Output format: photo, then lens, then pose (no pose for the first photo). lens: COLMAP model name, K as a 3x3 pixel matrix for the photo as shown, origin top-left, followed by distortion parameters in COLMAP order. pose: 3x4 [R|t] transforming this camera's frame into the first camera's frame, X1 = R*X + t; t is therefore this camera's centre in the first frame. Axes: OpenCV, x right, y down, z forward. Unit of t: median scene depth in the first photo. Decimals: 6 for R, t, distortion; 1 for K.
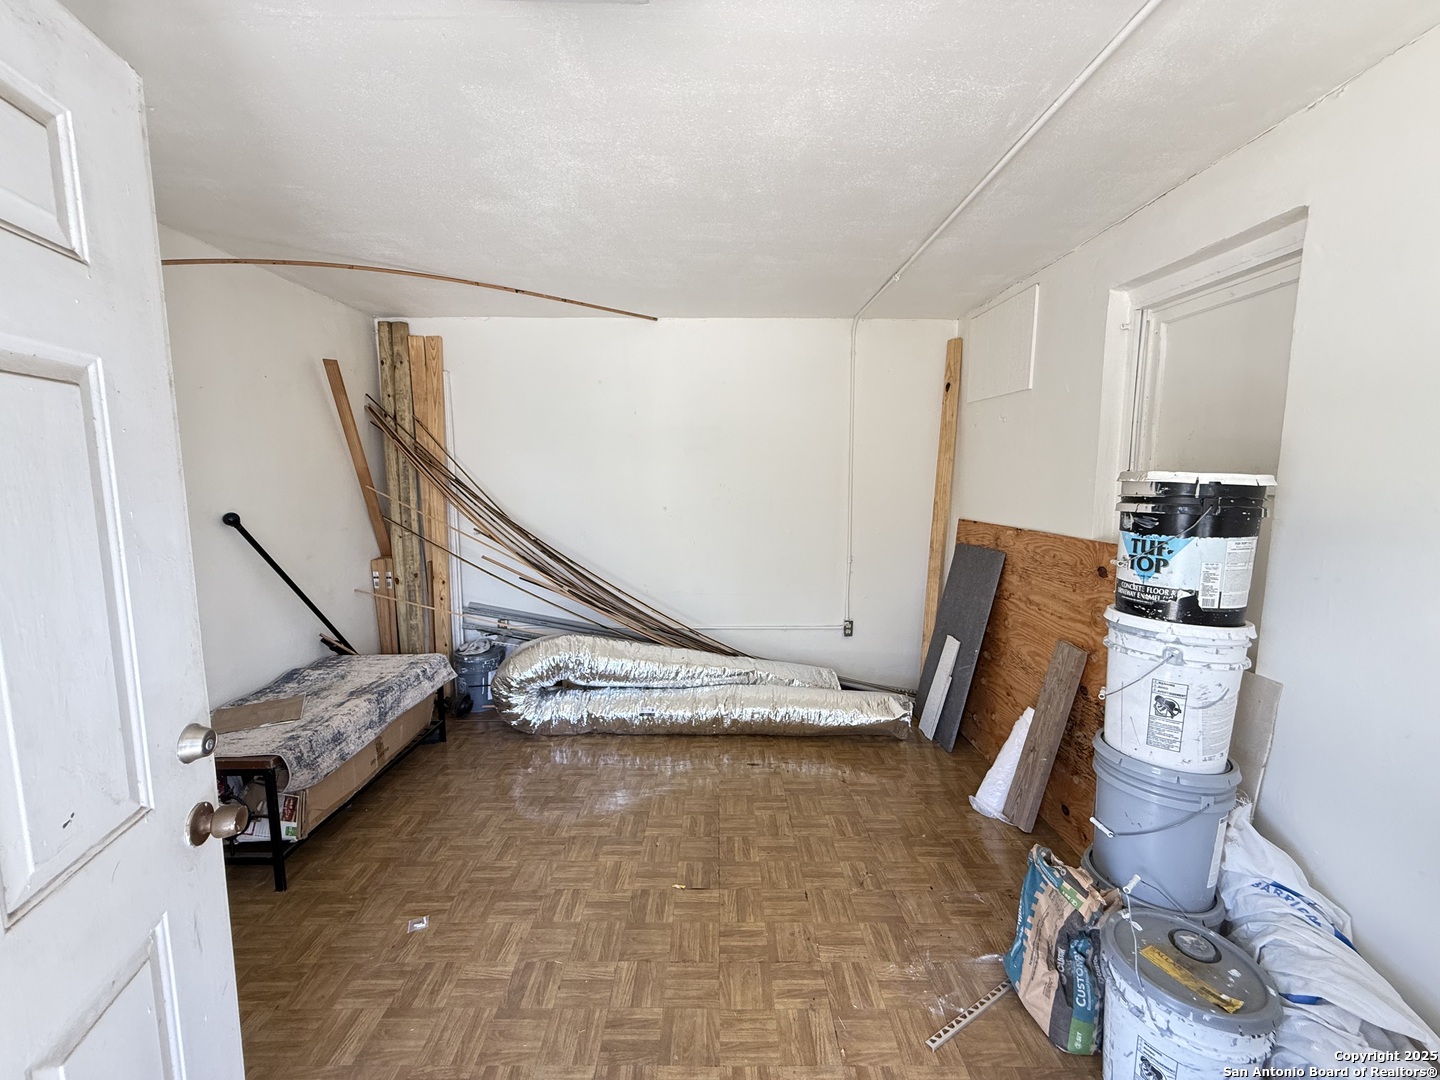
lens RADIAL K [[574.0, 0, 718.5], [0, 574.0, 540.9], [0, 0, 1]] dist [-0.000510, 0.000242]
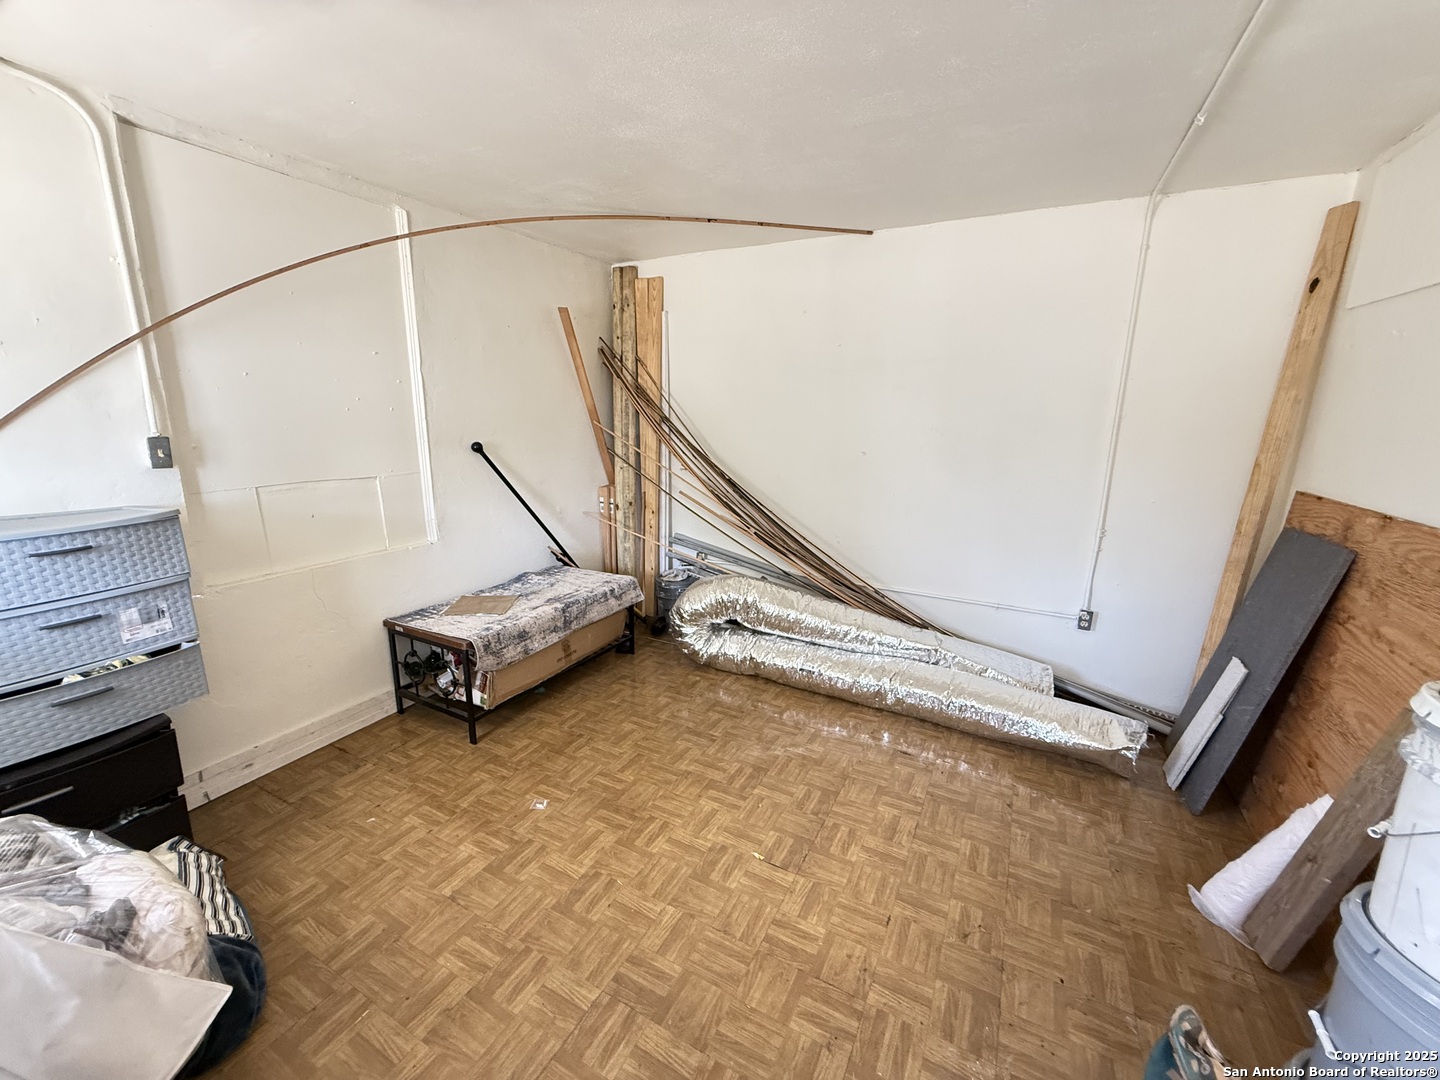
lens RADIAL K [[574.0, 0, 720.3], [0, 574.0, 541.5], [0, 0, 1]] dist [-0.000510, 0.000242]
pose [[0.880009, 0.118738, -0.459875, 0.176982], [-0.067363, 0.989661, 0.126623, -0.024329], [0.470155, -0.080451, 0.878910, 0.117787]]
